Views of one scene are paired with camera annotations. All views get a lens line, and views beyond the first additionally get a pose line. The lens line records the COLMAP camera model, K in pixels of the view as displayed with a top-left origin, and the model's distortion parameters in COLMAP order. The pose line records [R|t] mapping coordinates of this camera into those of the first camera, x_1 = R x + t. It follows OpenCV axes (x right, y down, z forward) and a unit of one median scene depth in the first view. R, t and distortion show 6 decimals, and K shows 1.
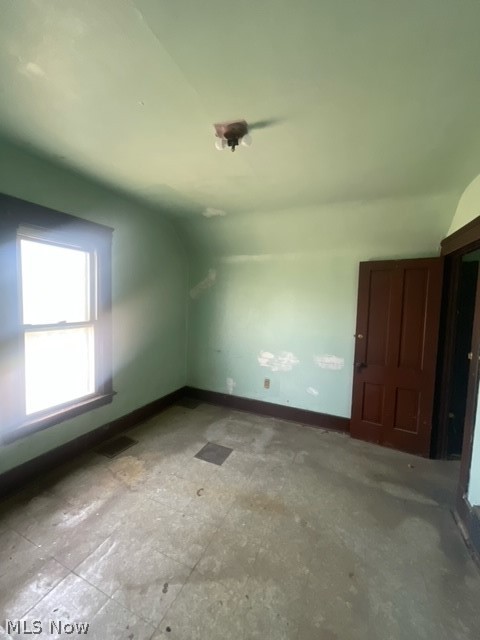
lens RADIAL K [[261.1, 0, 230.6], [0, 261.1, 323.4], [0, 0, 1]] dist [-0.005955, 0.001088]
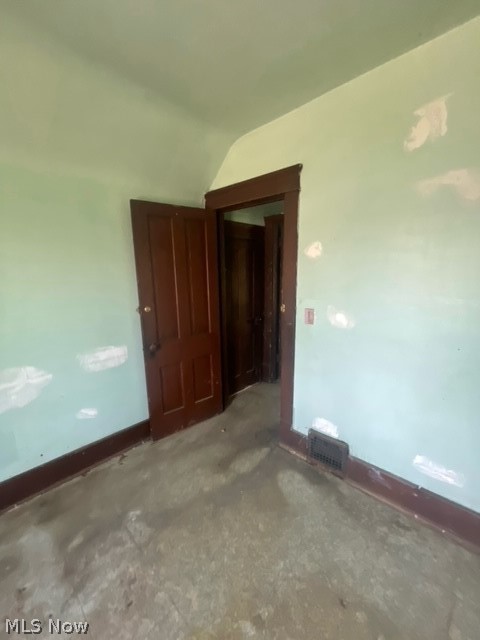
lens RADIAL K [[261.1, 0, 239.6], [0, 261.1, 320.1], [0, 0, 1]] dist [-0.005955, 0.001088]
pose [[0.314812, -0.210857, 0.925437, -0.104648], [0.098995, 0.976989, 0.188927, -0.035238], [-0.943977, 0.032137, 0.328442, 0.555679]]
